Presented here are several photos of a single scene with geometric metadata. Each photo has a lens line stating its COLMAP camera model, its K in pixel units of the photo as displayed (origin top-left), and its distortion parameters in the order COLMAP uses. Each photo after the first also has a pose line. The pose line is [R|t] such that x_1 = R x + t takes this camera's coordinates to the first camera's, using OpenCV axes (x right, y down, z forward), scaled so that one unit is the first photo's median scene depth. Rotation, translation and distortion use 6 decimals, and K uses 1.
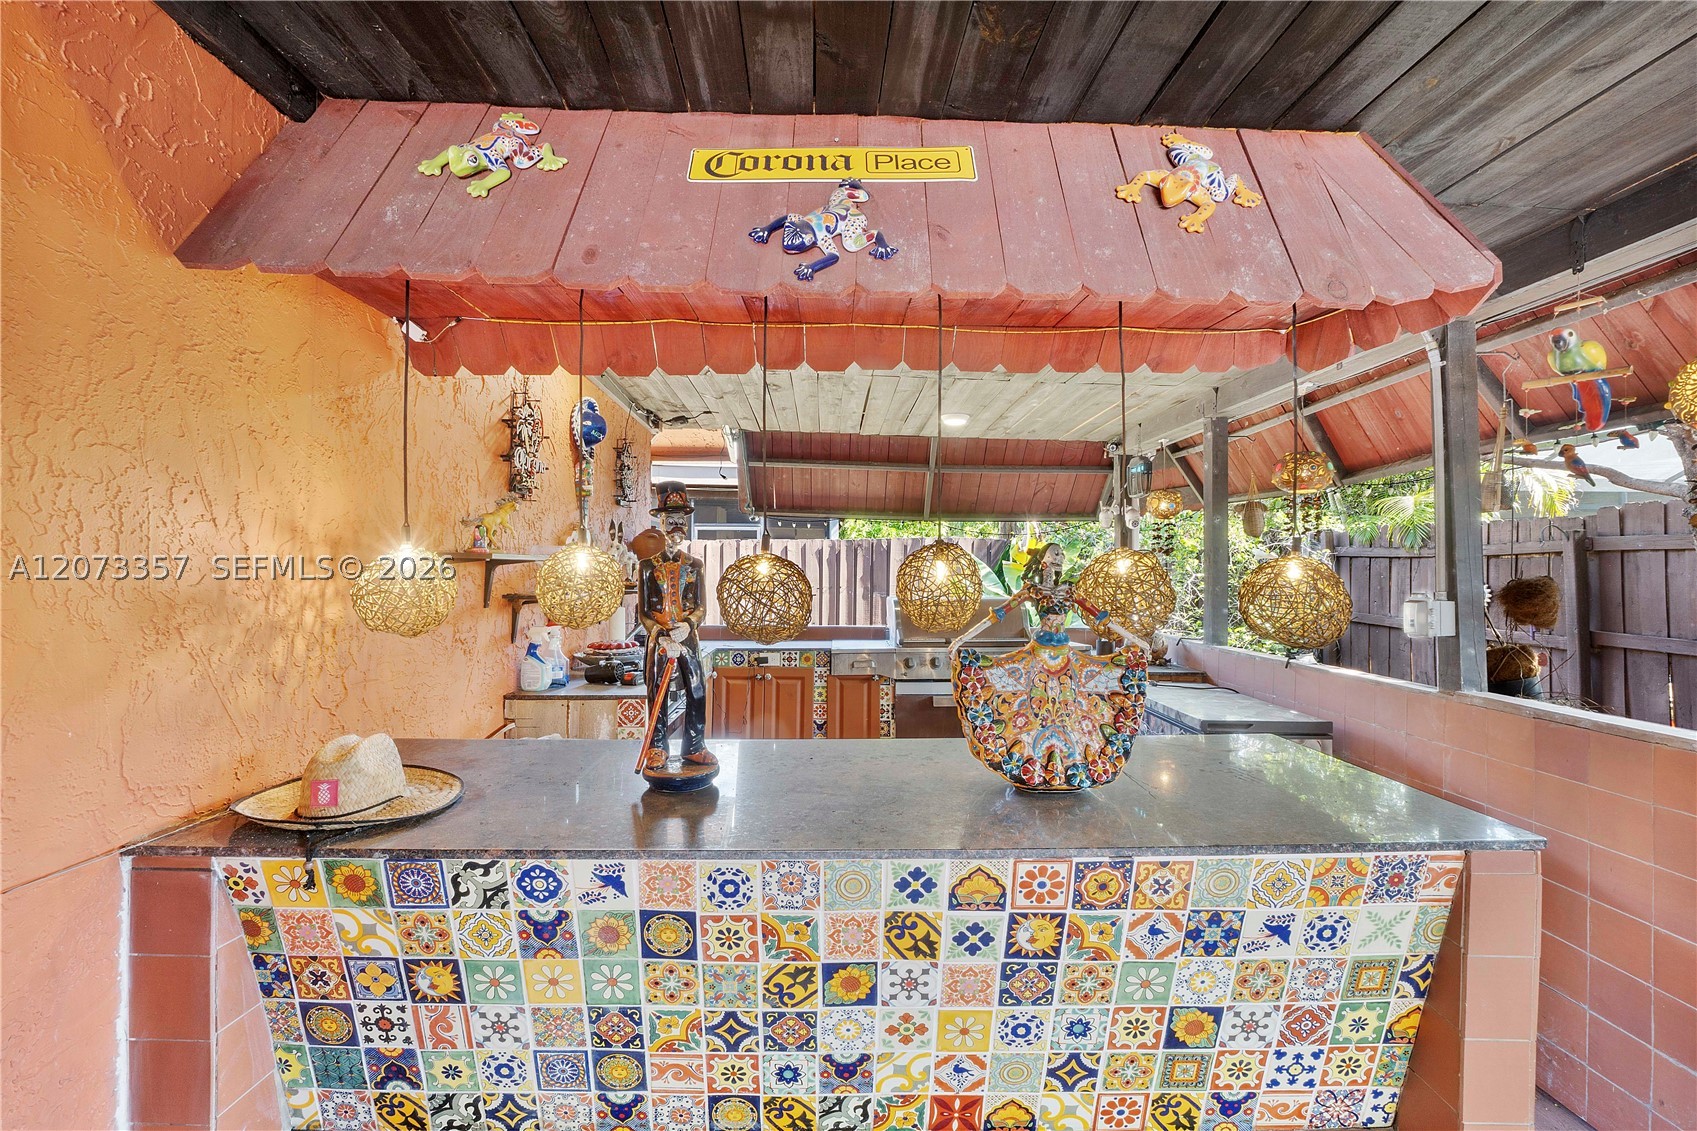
lens RADIAL K [[723.8, 0, 842.9], [0, 723.8, 560.6], [0, 0, 1]] dist [-0.007698, -0.000492]
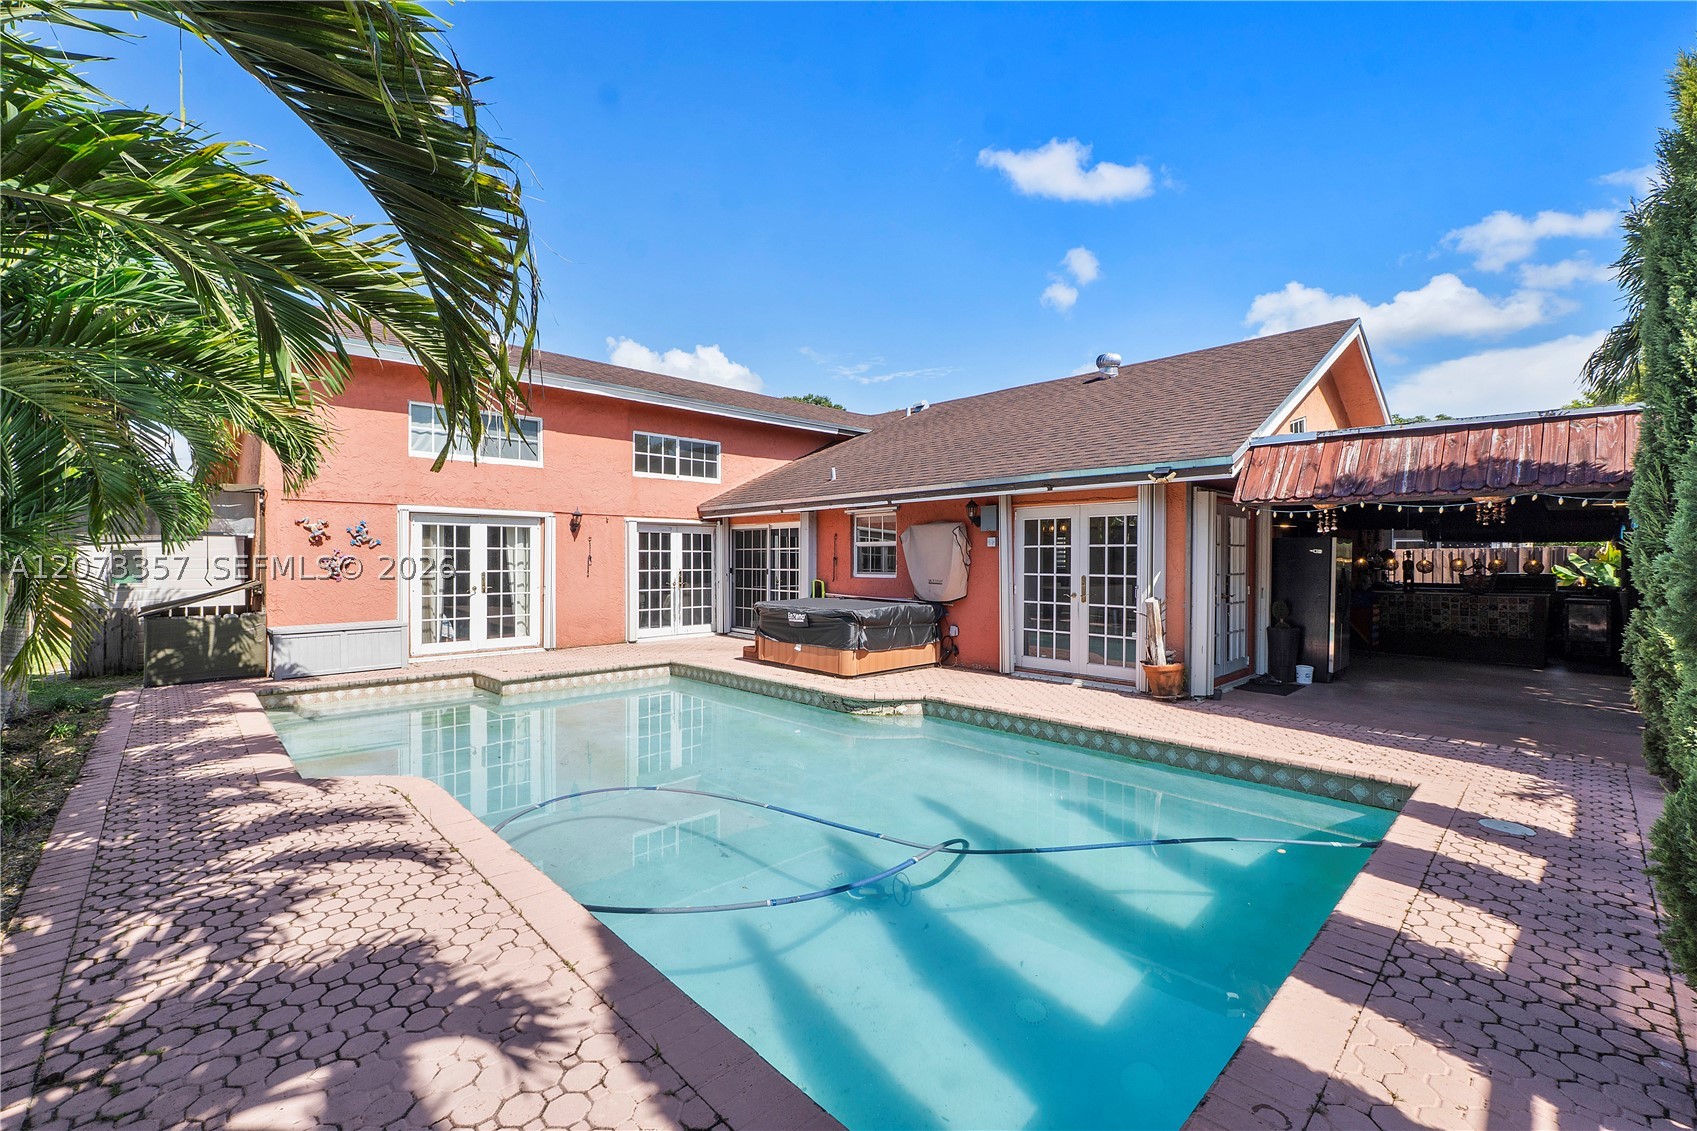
lens RADIAL K [[723.8, 0, 848.8], [0, 723.8, 565.3], [0, 0, 1]] dist [-0.007698, -0.000492]
pose [[0.681992, 0.003770, -0.731350, 1.409592], [0.005244, 0.999936, 0.010044, -0.066160], [0.731341, -0.010685, 0.681929, -9.301426]]
